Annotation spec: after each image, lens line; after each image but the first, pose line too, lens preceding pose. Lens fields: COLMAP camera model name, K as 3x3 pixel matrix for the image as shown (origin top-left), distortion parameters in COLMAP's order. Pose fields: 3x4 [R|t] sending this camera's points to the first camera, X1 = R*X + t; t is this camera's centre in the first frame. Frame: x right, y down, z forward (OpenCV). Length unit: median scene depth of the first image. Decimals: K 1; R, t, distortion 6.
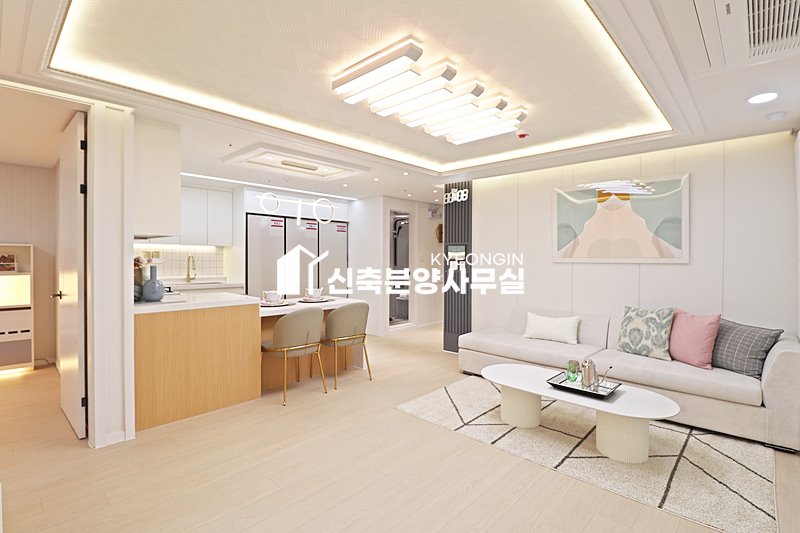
lens RADIAL K [[386.5, 0, 400.5], [0, 386.5, 262.0], [0, 0, 1]] dist [-0.000071, -0.014778]
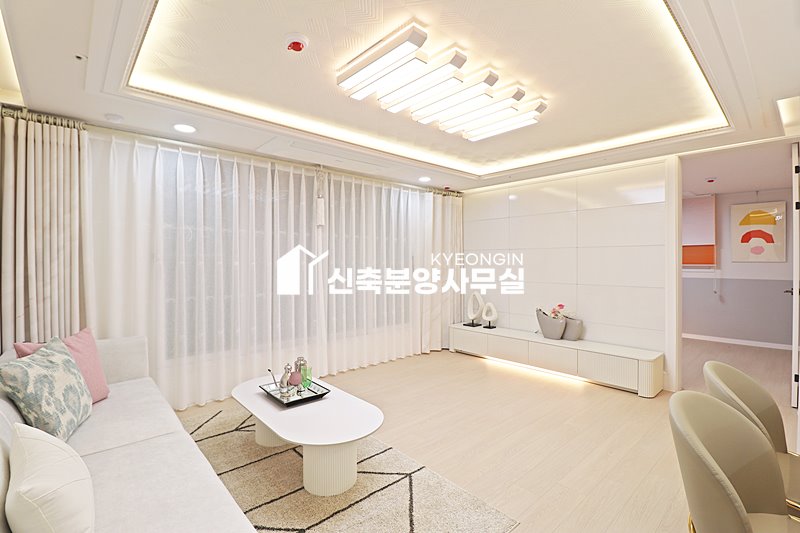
lens RADIAL K [[370.9, 0, 395.4], [0, 370.9, 263.3], [0, 0, 1]] dist [0.009924, -0.018662]
pose [[-0.996504, -0.004262, 0.083442, 0.077592], [-0.002892, 0.999859, 0.016534, -0.007687], [-0.083501, 0.016235, -0.996375, 1.015921]]
